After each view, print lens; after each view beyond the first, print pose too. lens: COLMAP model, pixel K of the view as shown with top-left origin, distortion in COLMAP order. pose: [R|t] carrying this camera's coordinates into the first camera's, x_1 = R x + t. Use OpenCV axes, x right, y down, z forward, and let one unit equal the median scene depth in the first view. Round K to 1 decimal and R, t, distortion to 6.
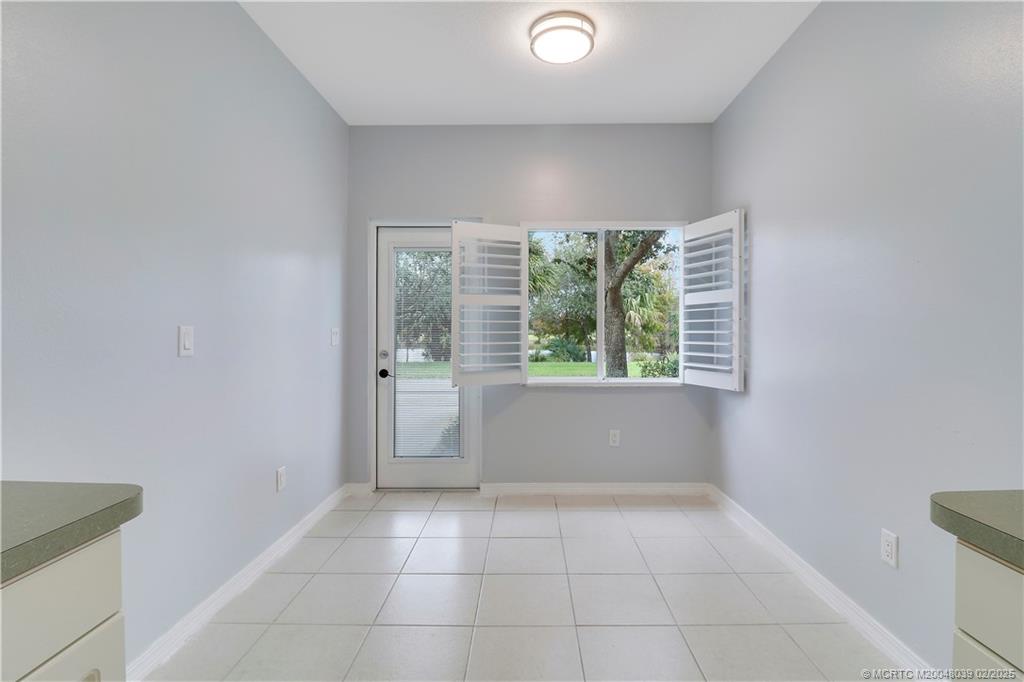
lens RADIAL K [[475.4, 0, 522.3], [0, 475.4, 341.7], [0, 0, 1]] dist [-0.015088, -0.009946]
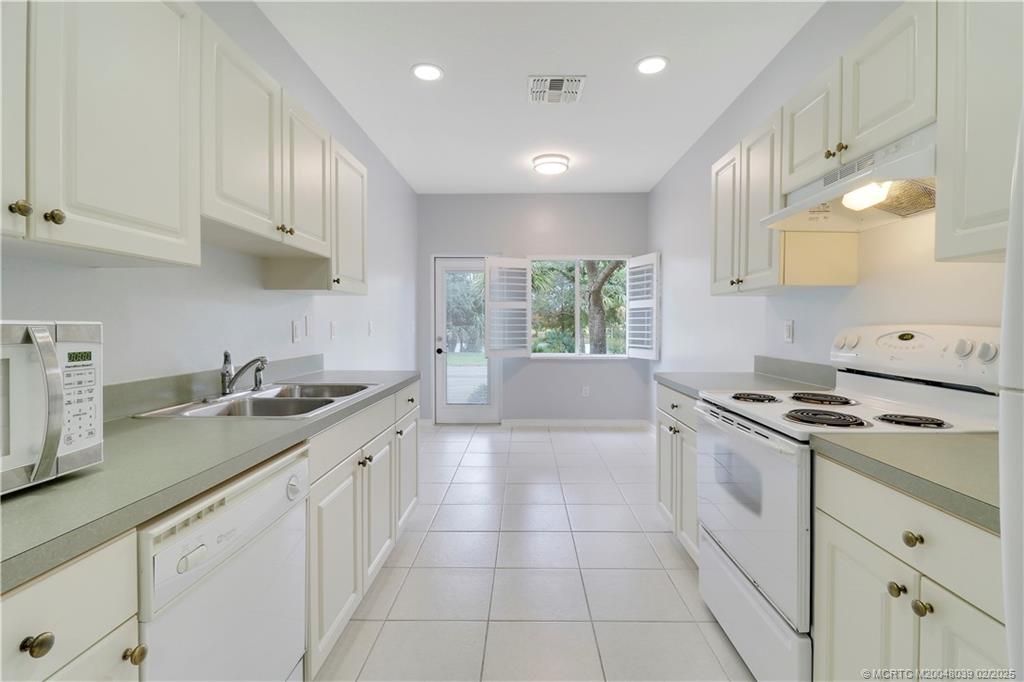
lens RADIAL K [[475.4, 0, 515.5], [0, 475.4, 334.1], [0, 0, 1]] dist [-0.015088, -0.009946]
pose [[0.999962, 0.001204, -0.008628, -0.026685], [-0.001224, 0.999997, -0.002328, 0.014412], [0.008625, 0.002339, 0.999960, -0.601409]]
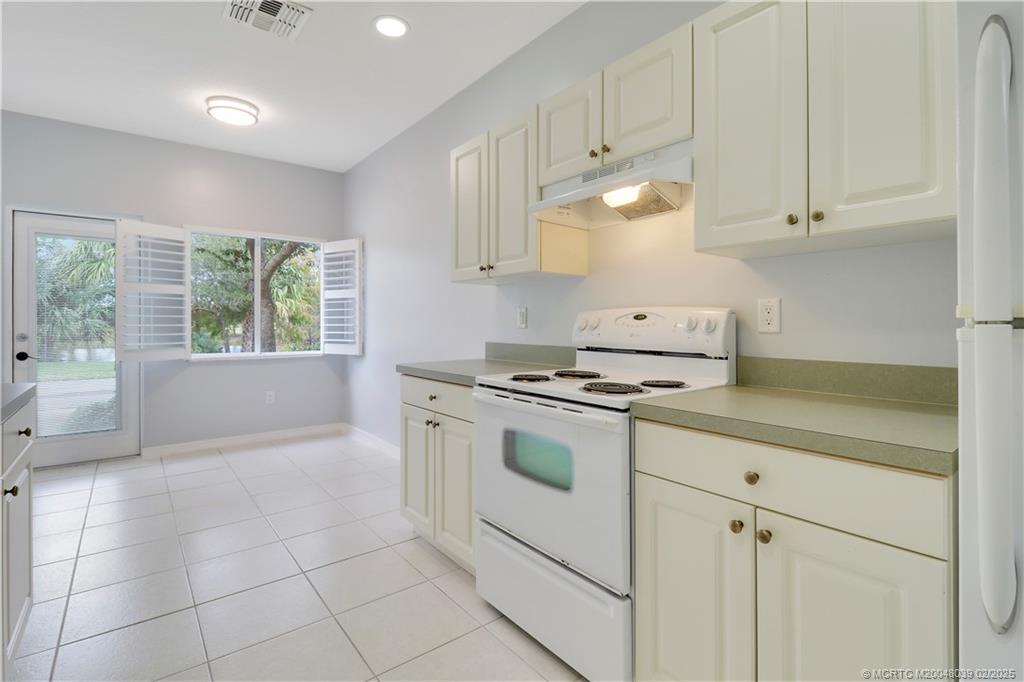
lens RADIAL K [[475.4, 0, 528.4], [0, 475.4, 320.0], [0, 0, 1]] dist [-0.015088, -0.009946]
pose [[0.754881, 0.005010, 0.655842, -0.126018], [0.015377, 0.999561, -0.025335, 0.032676], [-0.655681, 0.029210, 0.754473, -0.467538]]
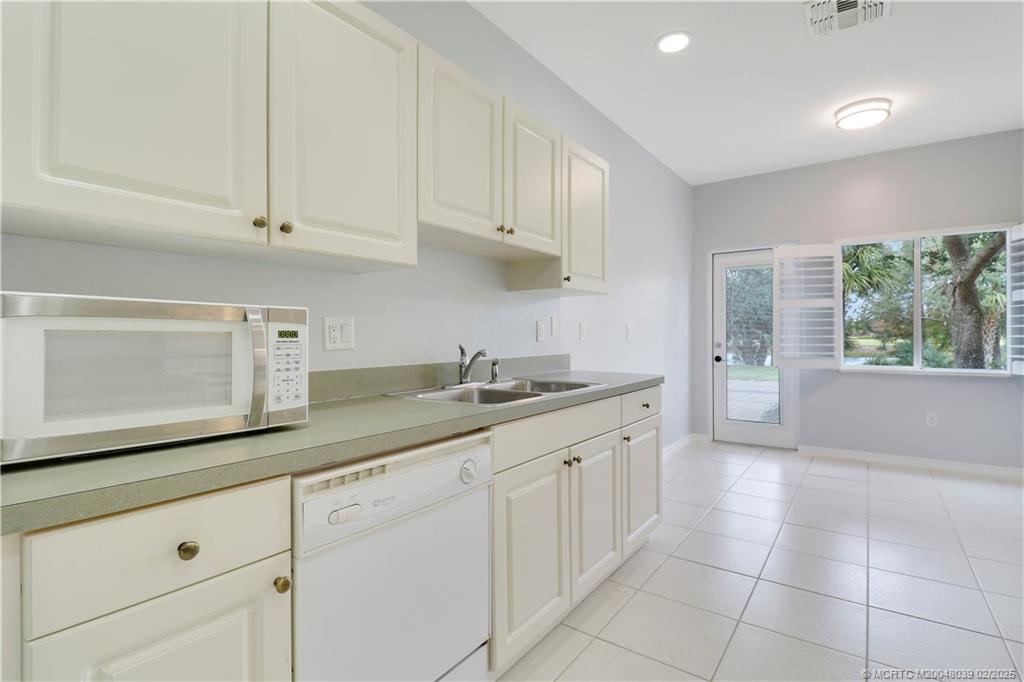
lens RADIAL K [[475.4, 0, 506.4], [0, 475.4, 339.7], [0, 0, 1]] dist [-0.015088, -0.009946]
pose [[0.798280, 0.000699, -0.602287, 0.054141], [-0.009507, 0.999889, -0.011440, 0.033585], [0.602212, 0.014859, 0.798198, -0.513887]]
